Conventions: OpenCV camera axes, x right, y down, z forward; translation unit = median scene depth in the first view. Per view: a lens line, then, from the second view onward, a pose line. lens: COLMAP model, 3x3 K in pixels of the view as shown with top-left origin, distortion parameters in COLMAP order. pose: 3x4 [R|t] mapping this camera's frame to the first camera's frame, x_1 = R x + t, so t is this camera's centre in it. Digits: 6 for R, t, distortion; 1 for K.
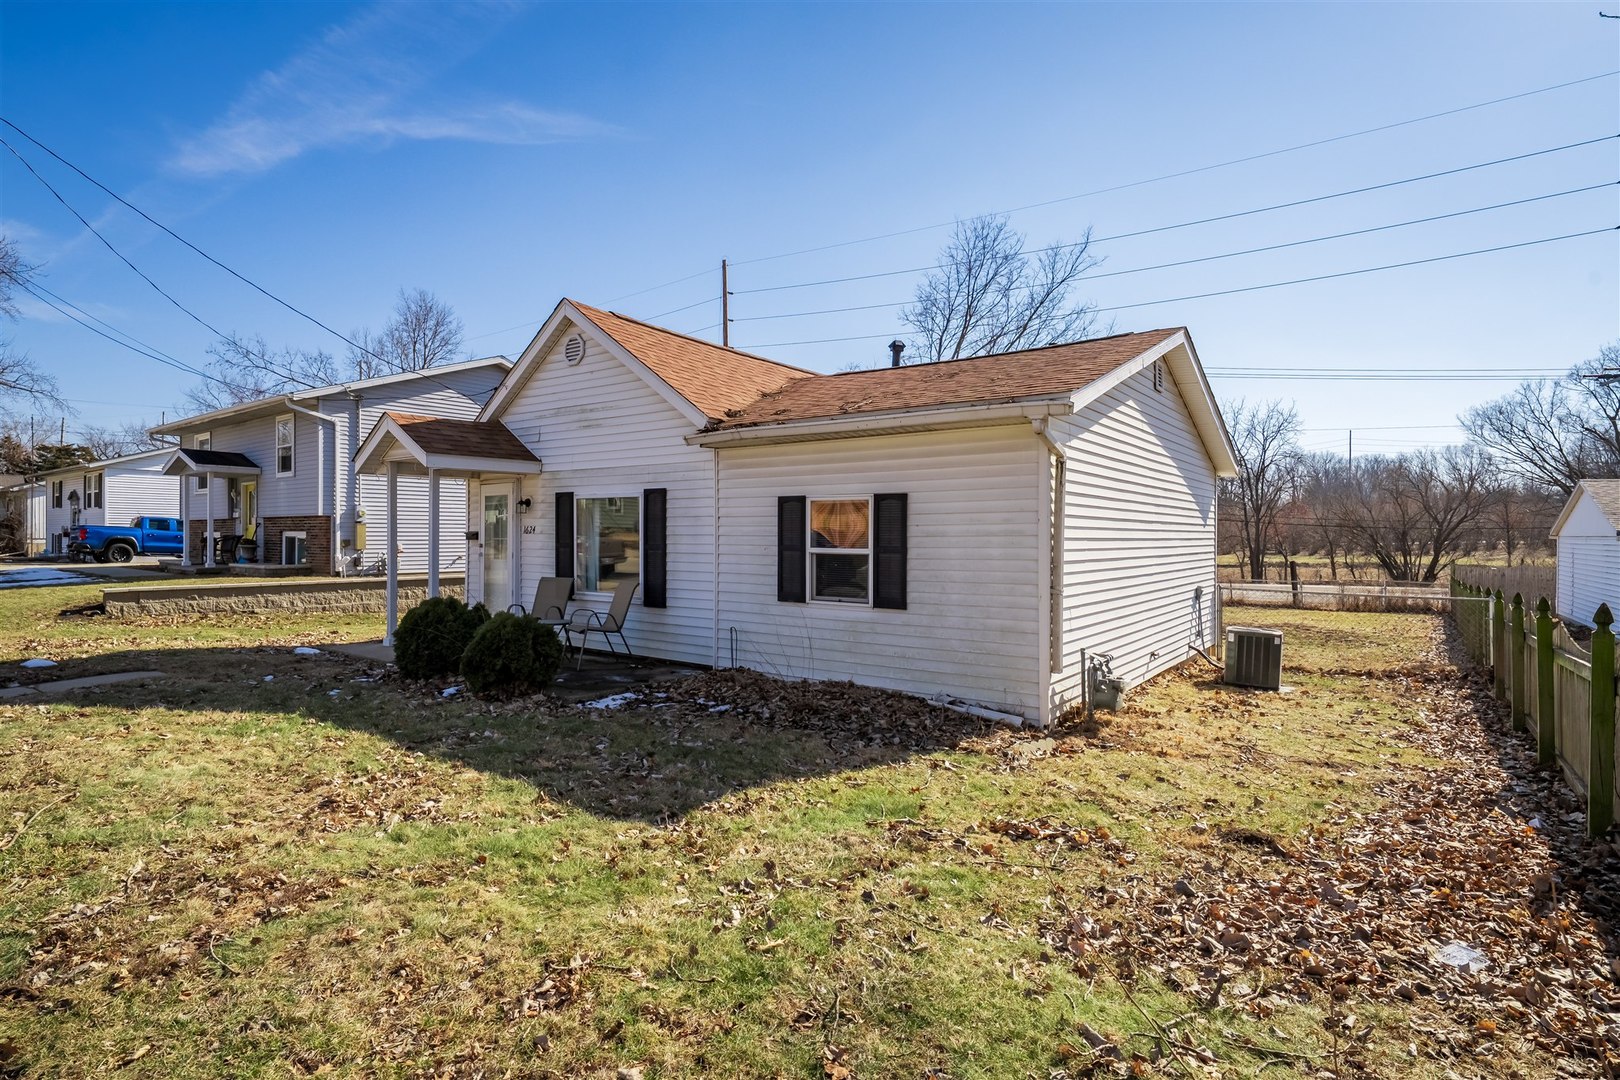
lens RADIAL K [[821.5, 0, 810.0], [0, 821.5, 540.0], [0, 0, 1]] dist [-0.001130, 0.000300]
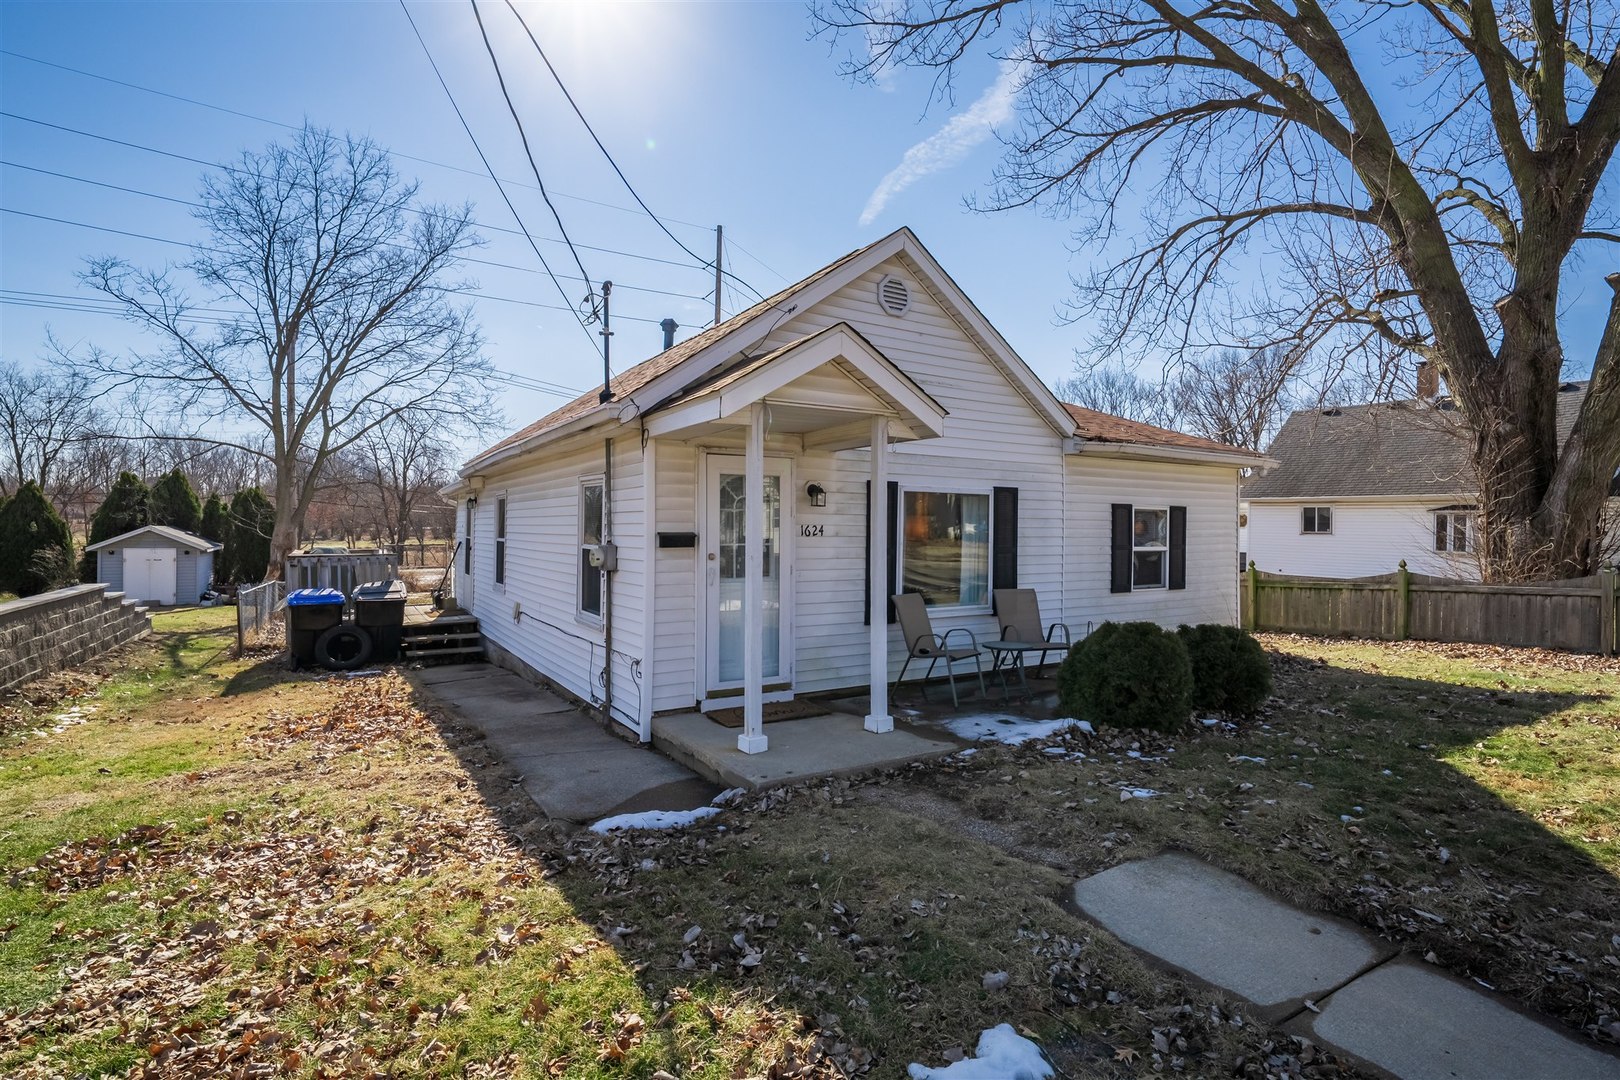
lens RADIAL K [[792.4, 0, 810.0], [0, 792.4, 540.0], [0, 0, 1]] dist [0.000230, 0.000010]
pose [[0.374746, -0.012680, 0.927041, -1.250677], [0.002772, 0.999917, 0.012556, -0.016821], [-0.927123, -0.002135, 0.374750, 0.987230]]
